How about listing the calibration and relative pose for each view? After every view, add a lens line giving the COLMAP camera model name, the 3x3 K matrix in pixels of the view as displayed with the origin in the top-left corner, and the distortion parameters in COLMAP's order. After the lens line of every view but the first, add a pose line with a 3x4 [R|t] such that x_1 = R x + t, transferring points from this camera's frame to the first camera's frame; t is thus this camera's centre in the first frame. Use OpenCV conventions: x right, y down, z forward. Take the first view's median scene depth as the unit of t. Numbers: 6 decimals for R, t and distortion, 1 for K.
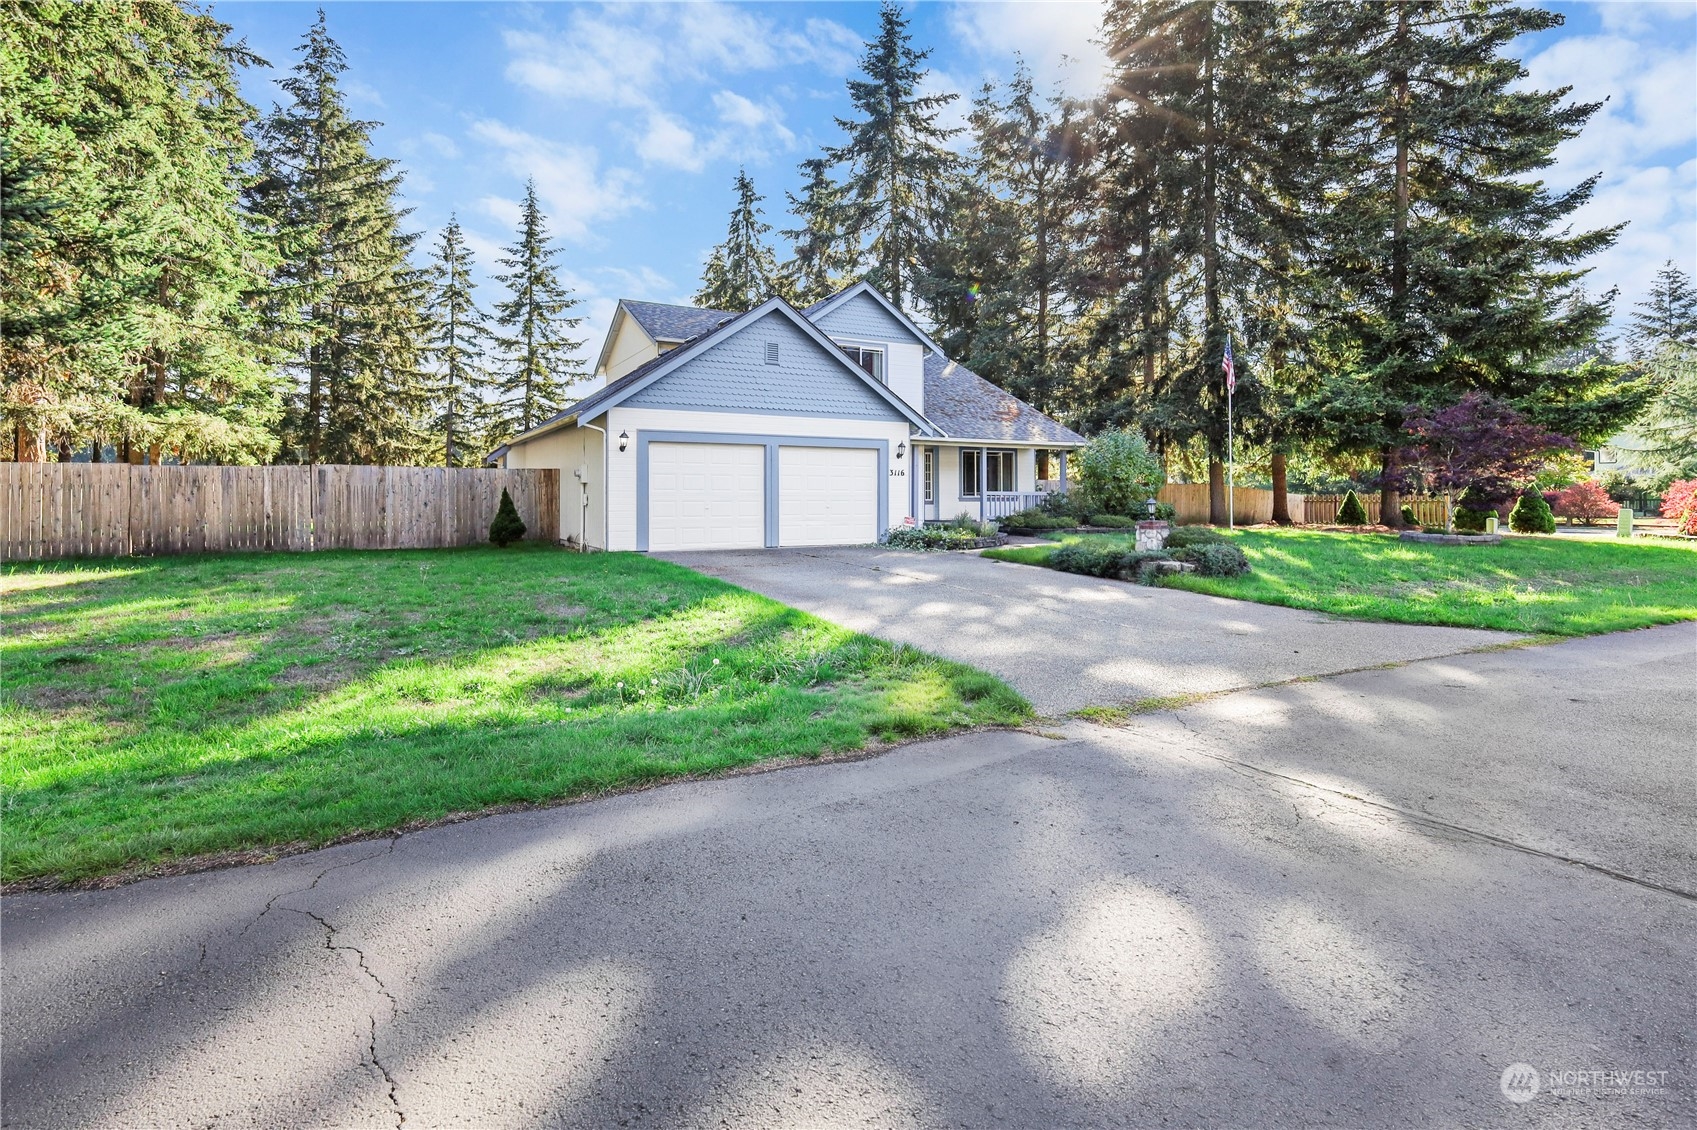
lens RADIAL K [[829.9, 0, 844.1], [0, 829.9, 477.4], [0, 0, 1]] dist [0.002769, 0.001190]
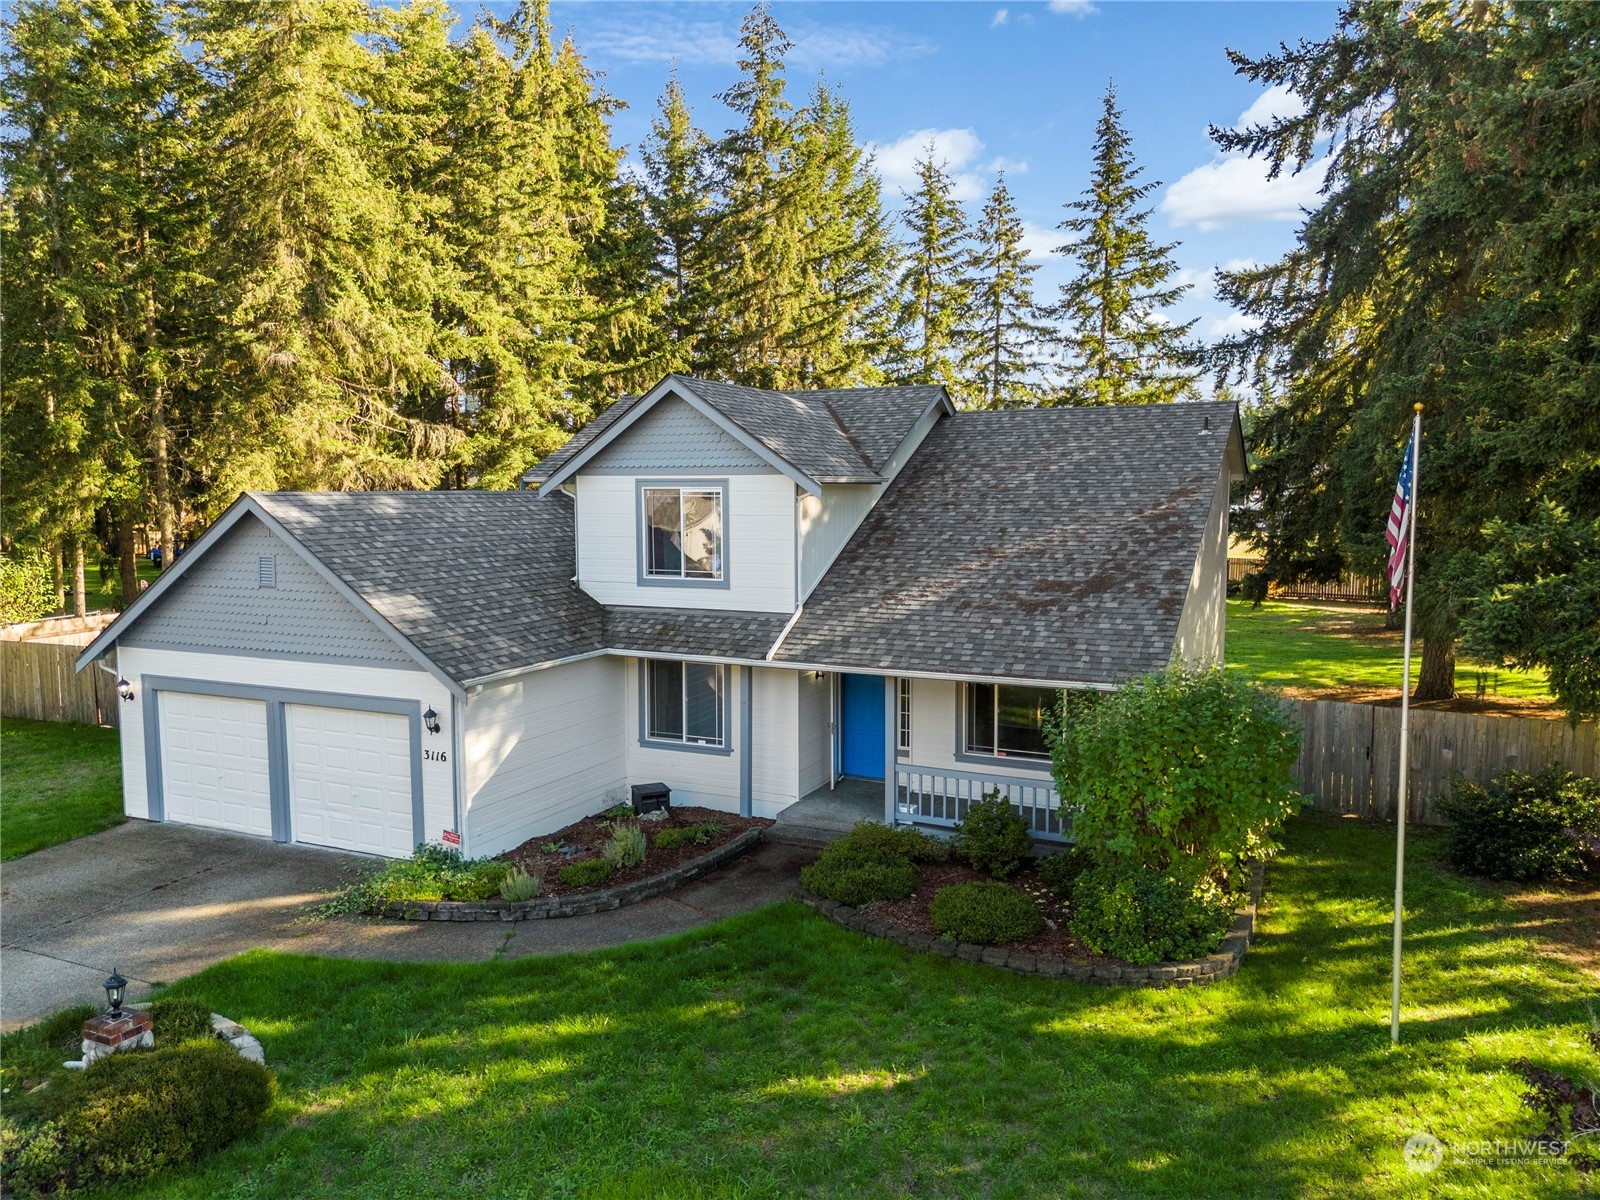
lens RADIAL K [[1163.8, 0, 797.0], [0, 1163.8, 599.8], [0, 0, 1]] dist [0.044045, -0.029303]
pose [[0.586019, 0.076676, -0.806661, 0.643714], [0.024344, 0.993397, 0.112111, -0.149057], [0.809932, -0.085336, 0.580283, 0.519819]]
